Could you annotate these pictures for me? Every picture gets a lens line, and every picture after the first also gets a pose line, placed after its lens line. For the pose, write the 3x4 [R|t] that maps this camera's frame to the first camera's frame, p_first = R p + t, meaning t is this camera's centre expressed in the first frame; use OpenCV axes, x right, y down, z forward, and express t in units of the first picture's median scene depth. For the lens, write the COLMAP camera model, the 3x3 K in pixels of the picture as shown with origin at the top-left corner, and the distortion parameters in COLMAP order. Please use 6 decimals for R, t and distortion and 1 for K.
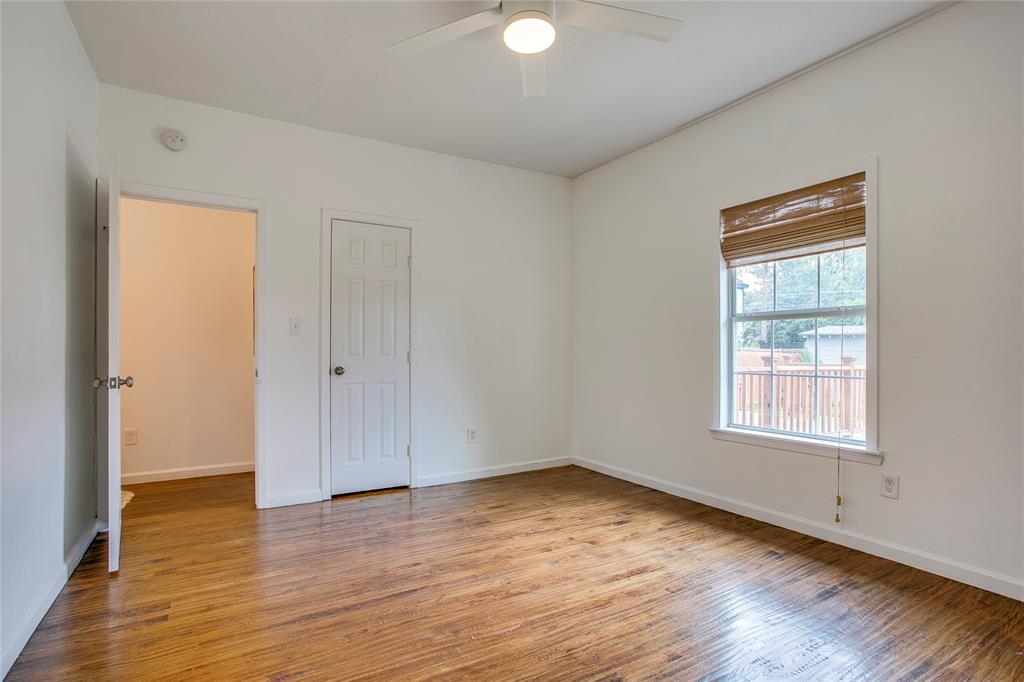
lens RADIAL K [[500.2, 0, 515.1], [0, 500.2, 350.4], [0, 0, 1]] dist [-0.031836, 0.000270]
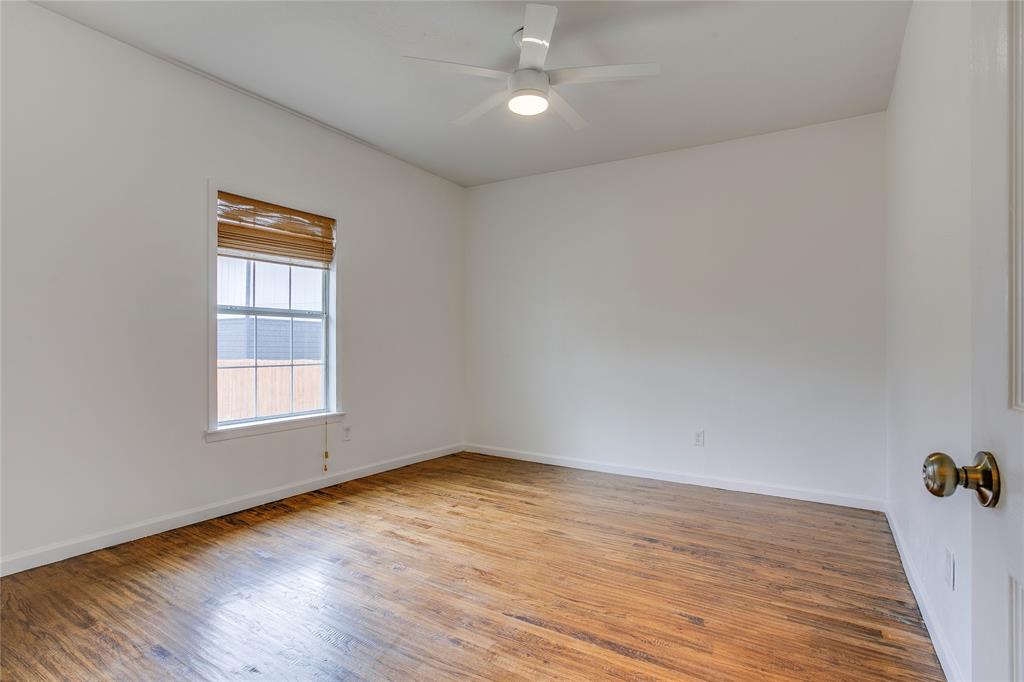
lens RADIAL K [[508.0, 0, 512.0], [0, 508.0, 341.0], [0, 0, 1]] dist [-0.045127, 0.000597]
pose [[-0.439654, 0.007864, 0.898133, -0.833010], [0.000100, 0.999962, -0.008706, 0.004740], [-0.898167, -0.003738, -0.439638, 1.176567]]
